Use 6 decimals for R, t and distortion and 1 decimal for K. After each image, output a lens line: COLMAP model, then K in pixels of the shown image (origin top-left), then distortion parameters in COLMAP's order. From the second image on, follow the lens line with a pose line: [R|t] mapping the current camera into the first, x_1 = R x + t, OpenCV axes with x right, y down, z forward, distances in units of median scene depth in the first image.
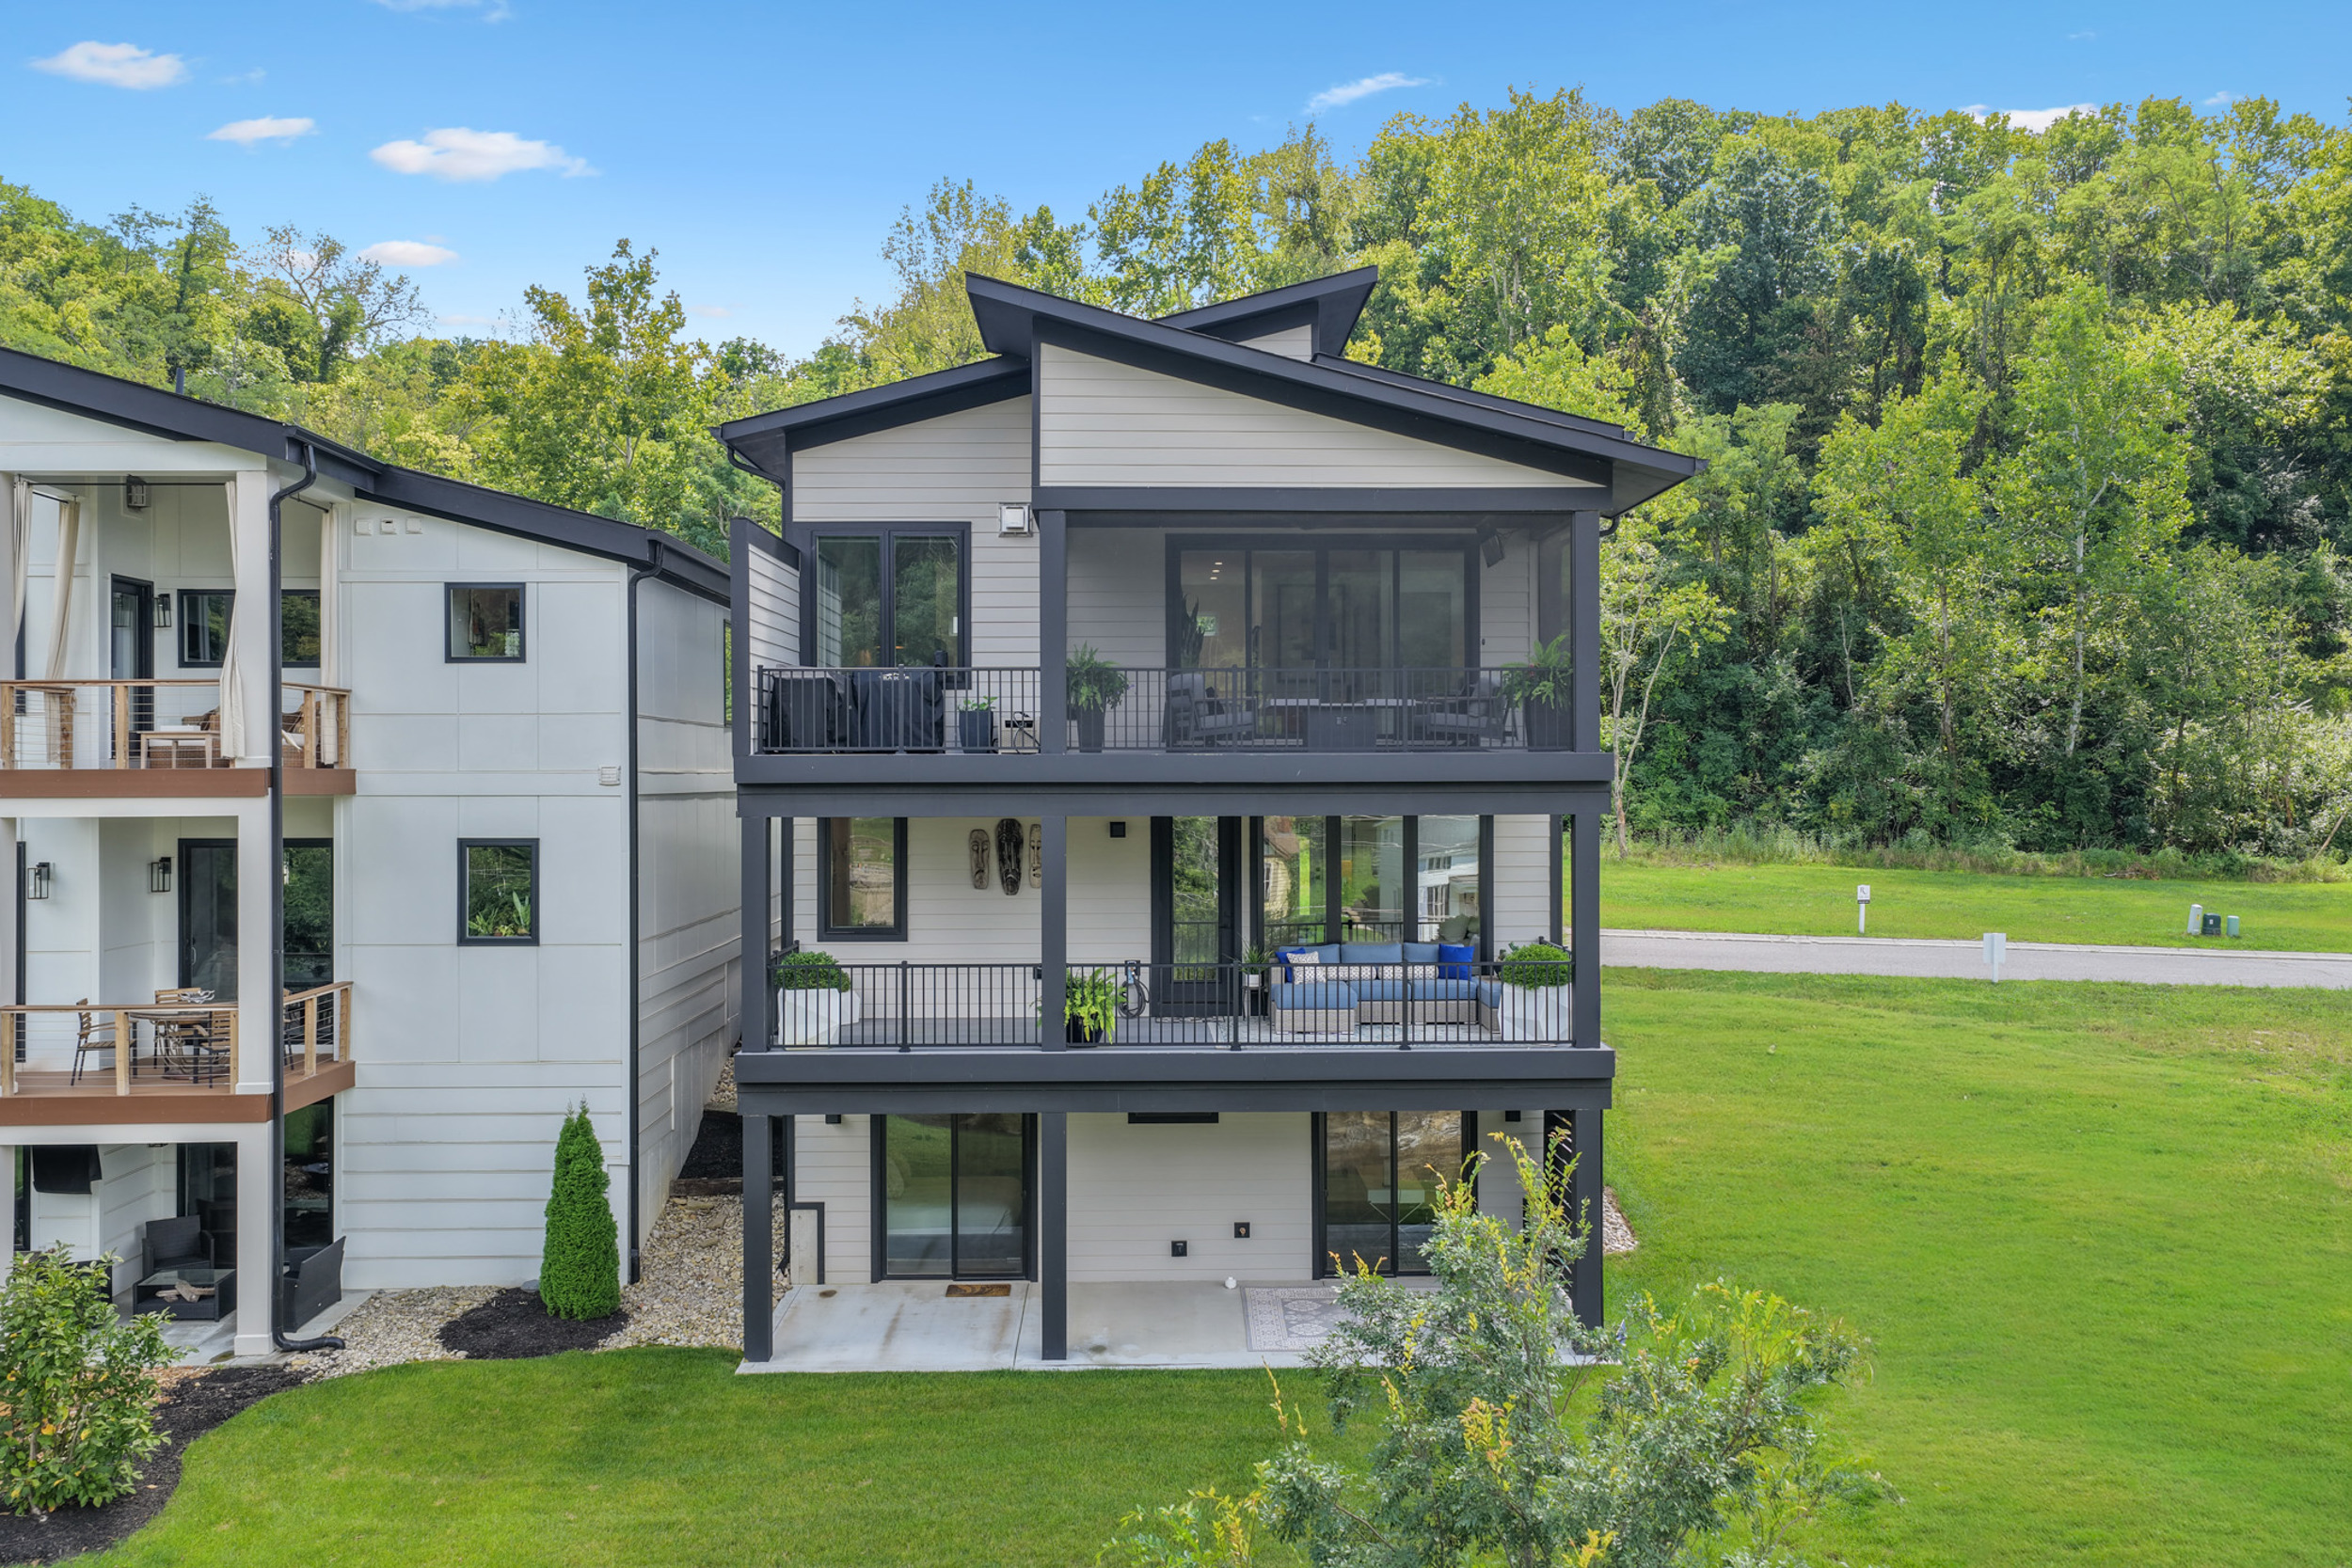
lens RADIAL K [[1954.5, 0, 1177.8], [0, 1954.5, 782.2], [0, 0, 1]] dist [-0.011331, 0.030705]
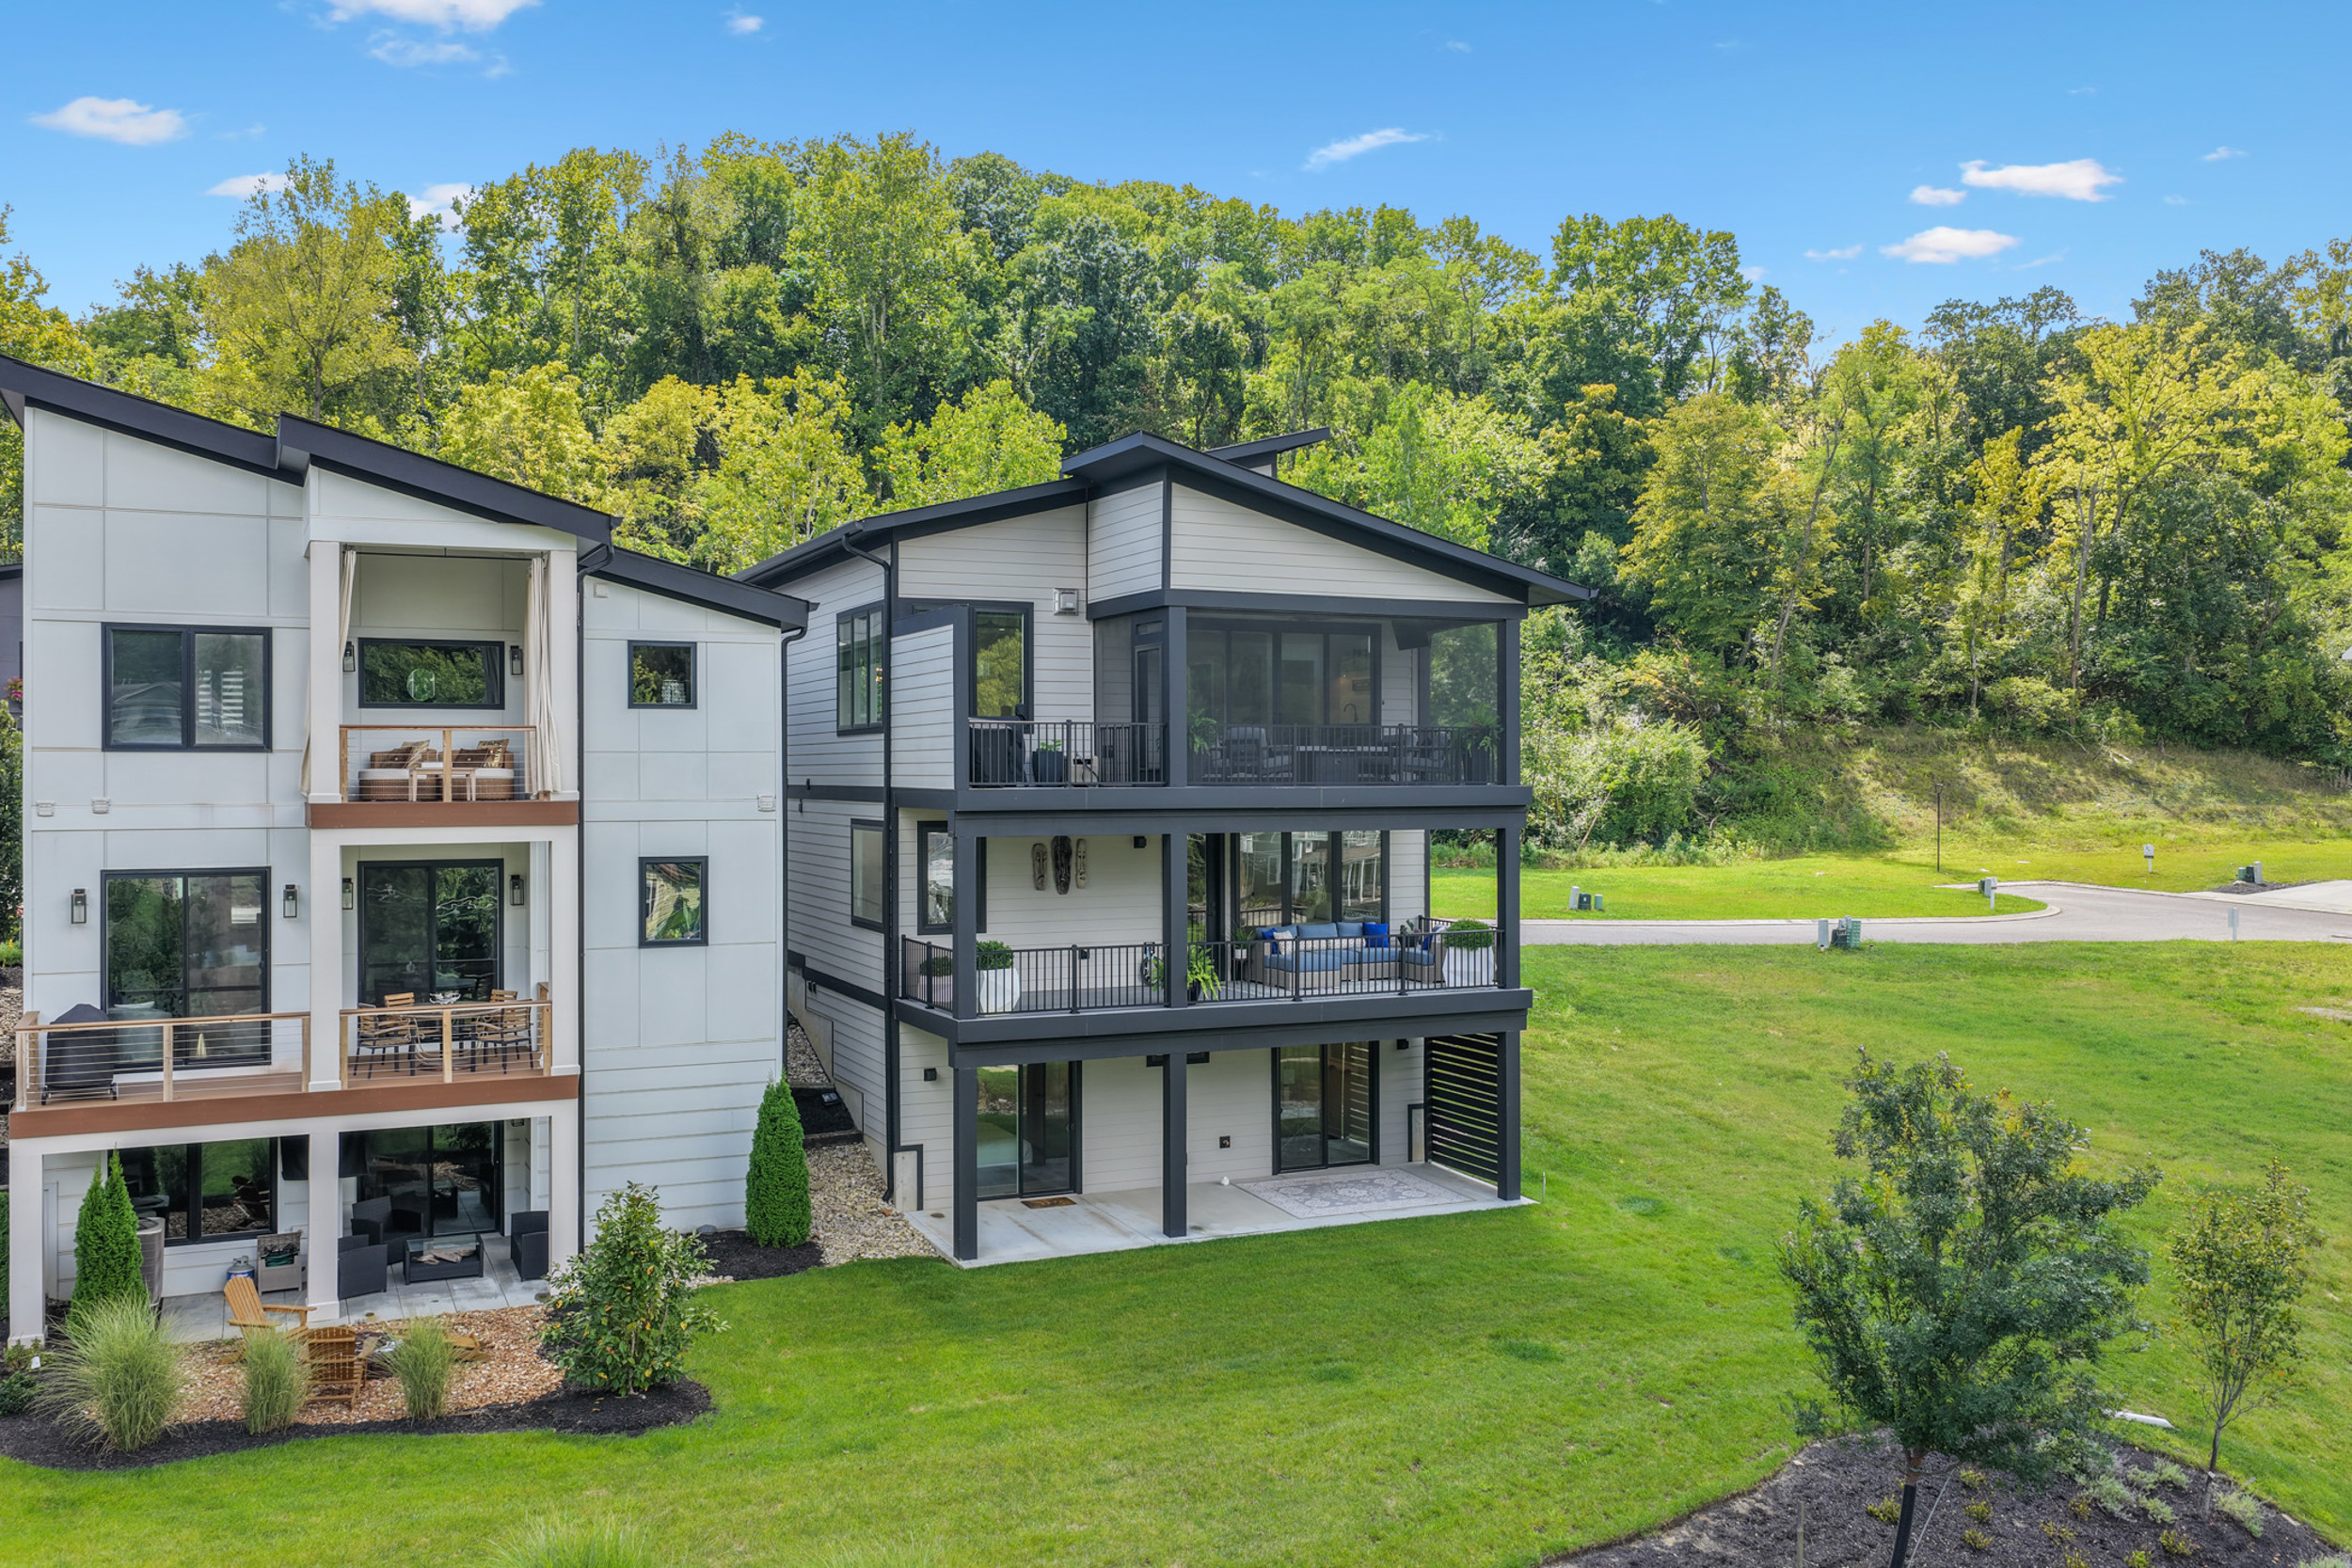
lens RADIAL K [[1954.5, 0, 1177.5], [0, 1954.5, 781.4], [0, 0, 1]] dist [-0.011331, 0.030705]
pose [[0.918314, -0.000628, 0.395852, -0.521102], [0.000966, 0.999999, -0.000653, -0.015316], [-0.395851, 0.000982, 0.918314, -0.207254]]
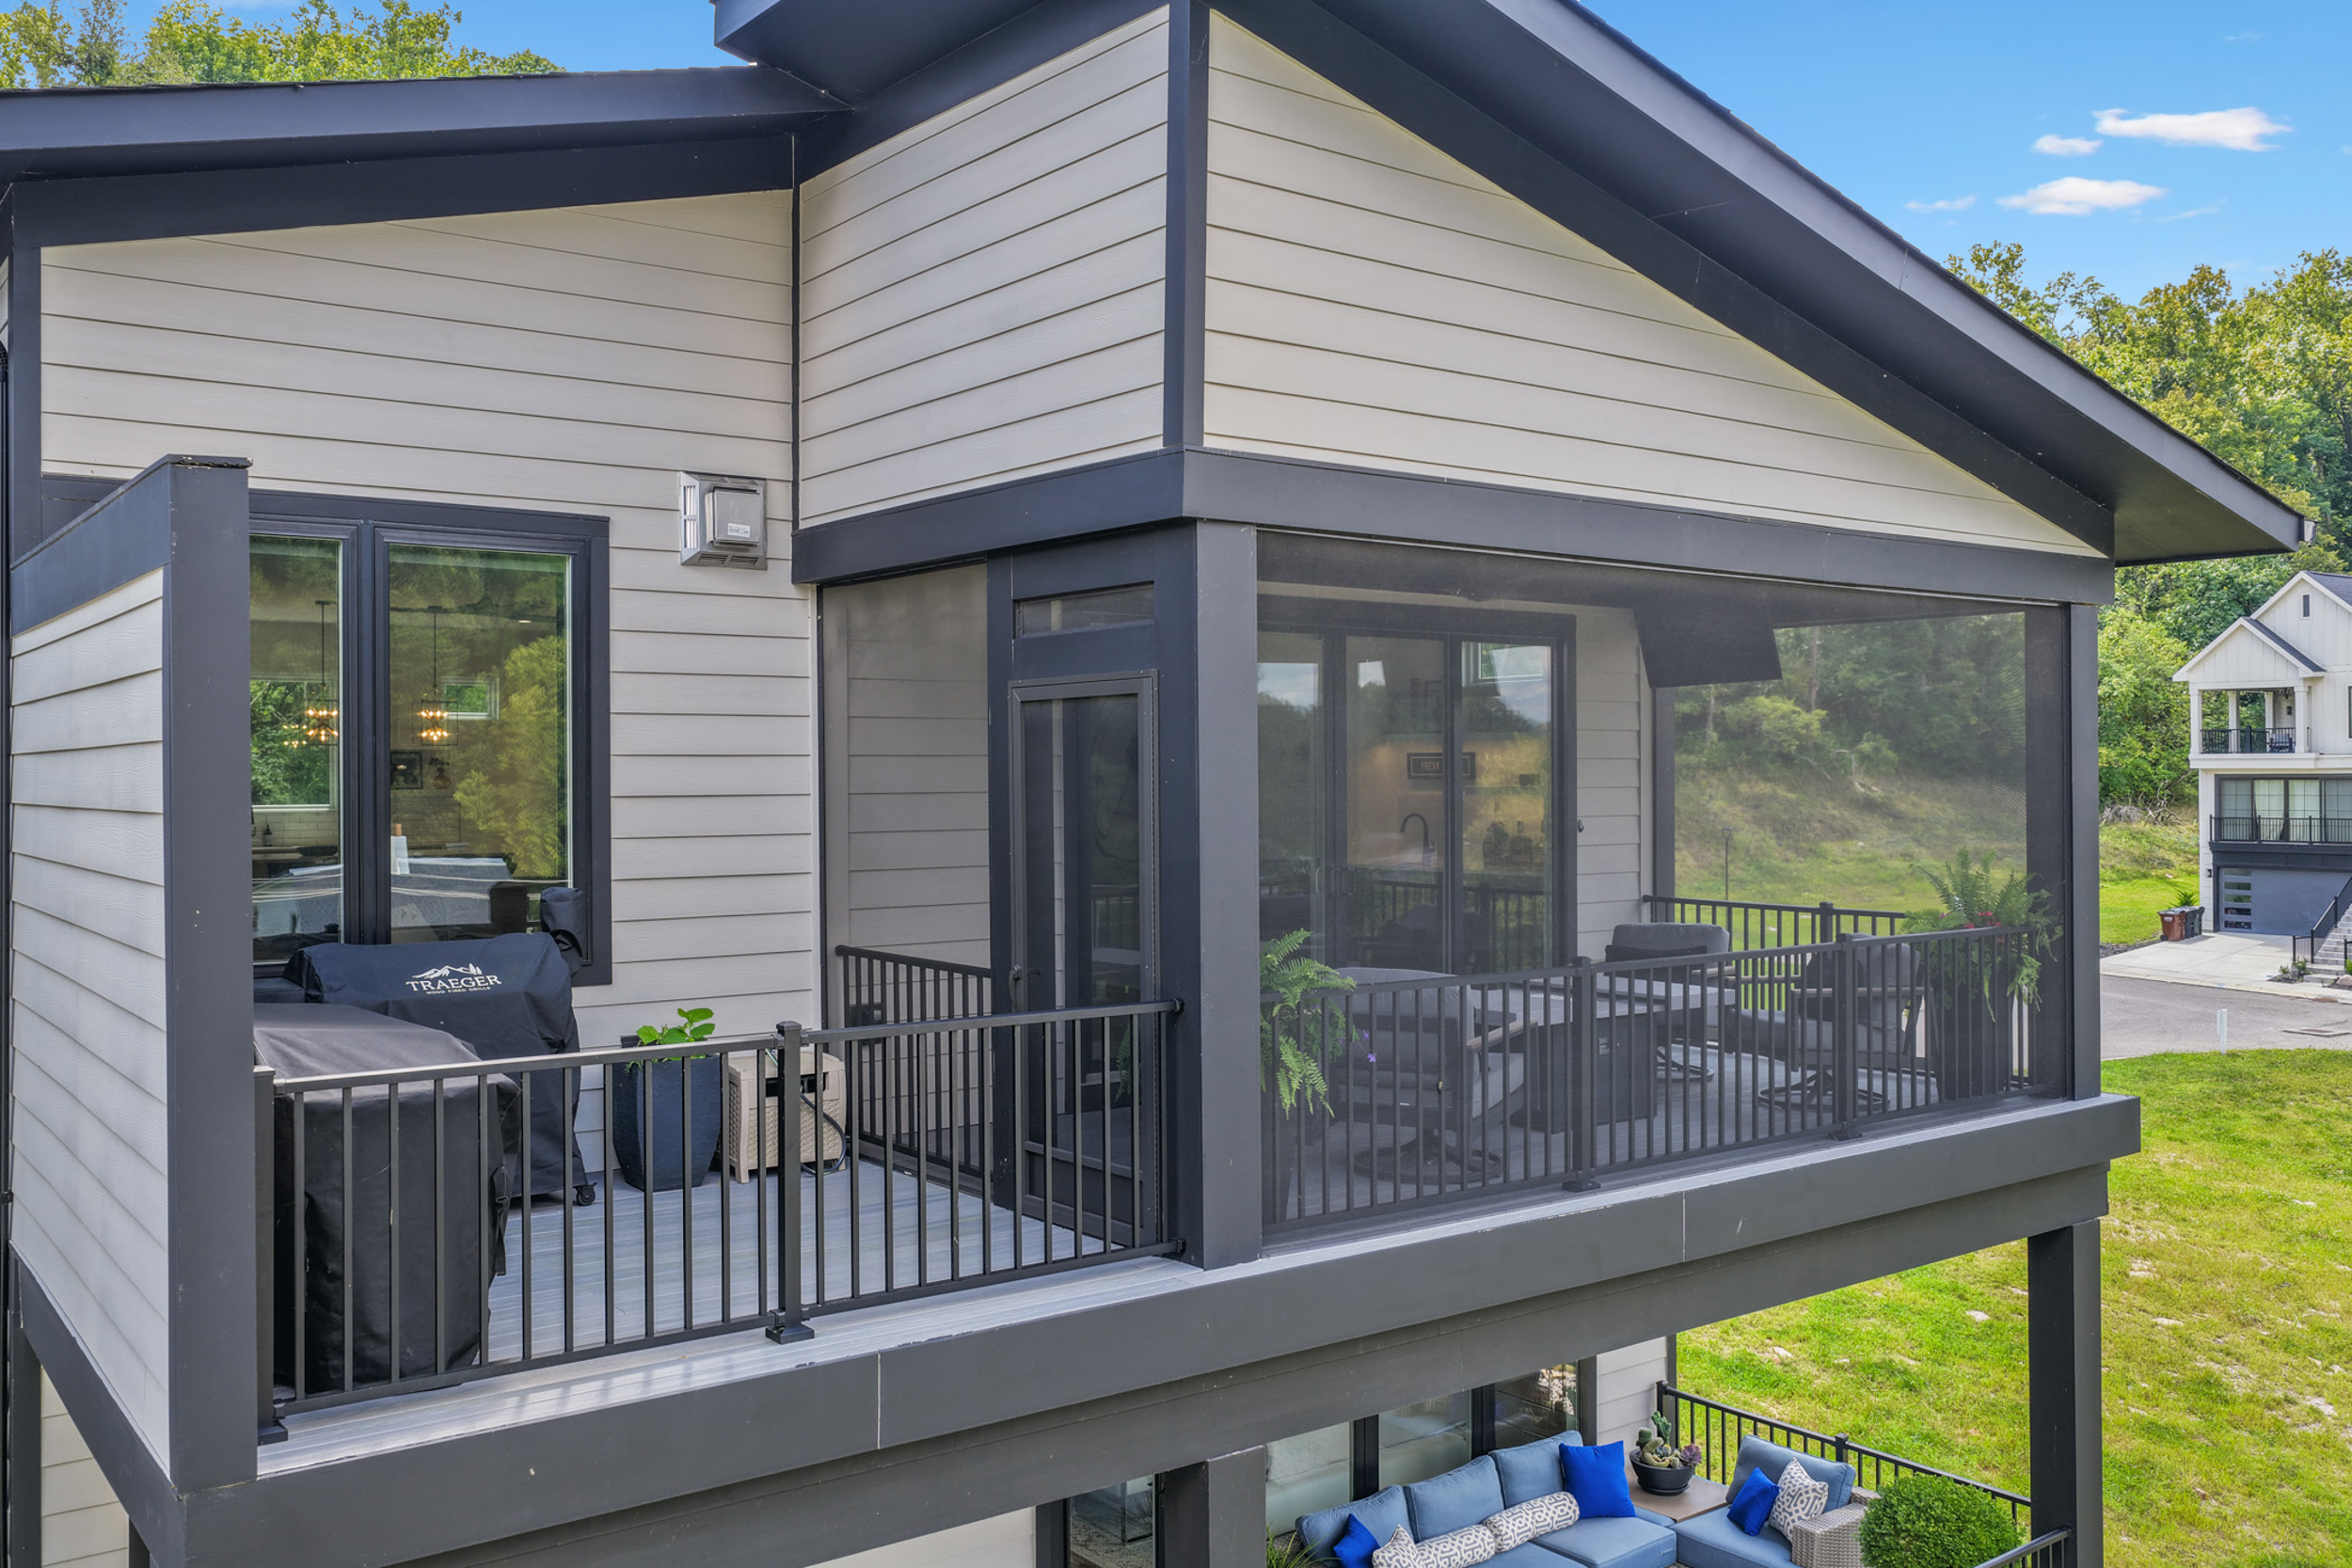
lens RADIAL K [[1954.5, 0, 1176.6], [0, 1954.5, 794.2], [0, 0, 1]] dist [-0.011331, 0.030705]
pose [[0.809936, -0.005945, 0.586489, -0.230955], [0.003294, 0.999979, 0.005587, -0.083310], [-0.586509, -0.002593, 0.809938, 0.641909]]
